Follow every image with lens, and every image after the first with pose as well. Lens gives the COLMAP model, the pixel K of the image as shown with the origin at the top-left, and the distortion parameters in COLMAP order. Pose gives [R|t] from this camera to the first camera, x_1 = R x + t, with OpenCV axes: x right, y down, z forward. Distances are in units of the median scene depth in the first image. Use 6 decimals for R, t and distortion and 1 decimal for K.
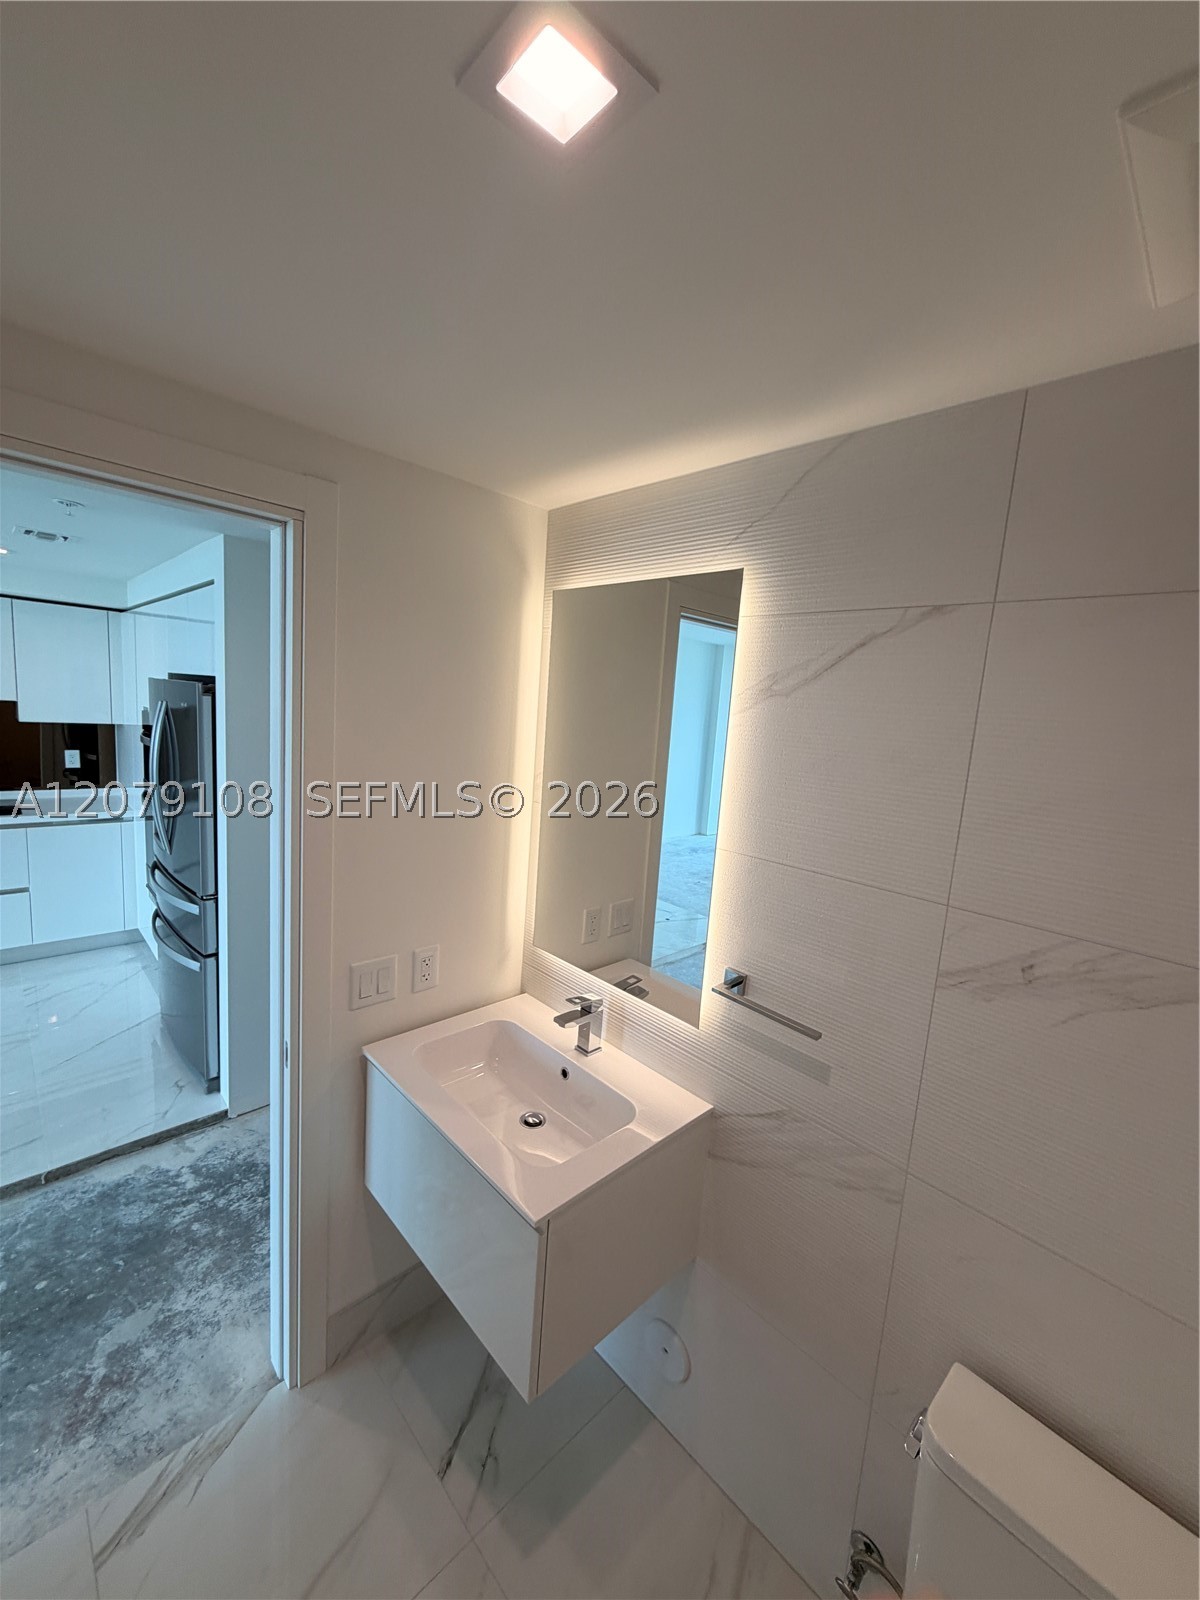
lens RADIAL K [[648.8, 0, 602.9], [0, 648.8, 802.9], [0, 0, 1]] dist [0.001357, 0.000223]
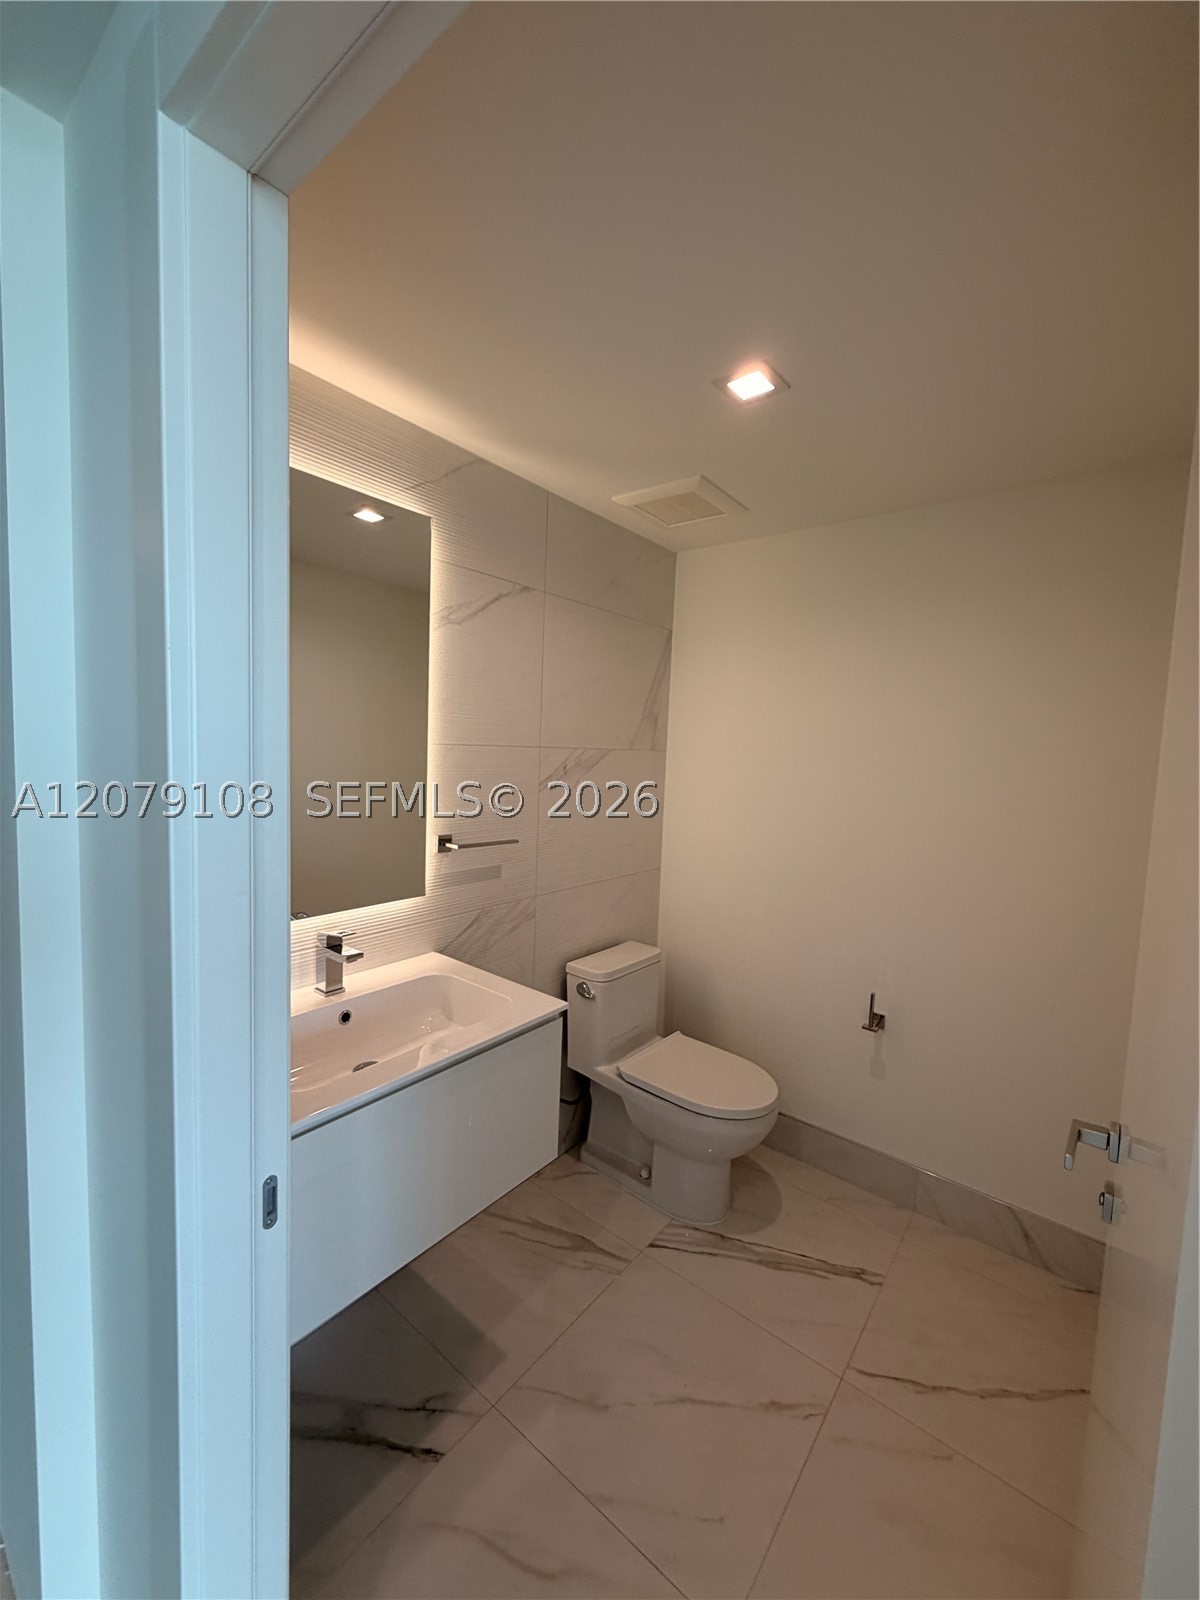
lens RADIAL K [[635.7, 0, 599.7], [0, 635.7, 800.0], [0, 0, 1]] dist [0.000922, -0.000009]
pose [[-0.129594, -0.163696, 0.977962, -1.150477], [0.098925, 0.979224, 0.177016, -0.004936], [-0.986620, 0.119685, -0.110708, 0.880612]]
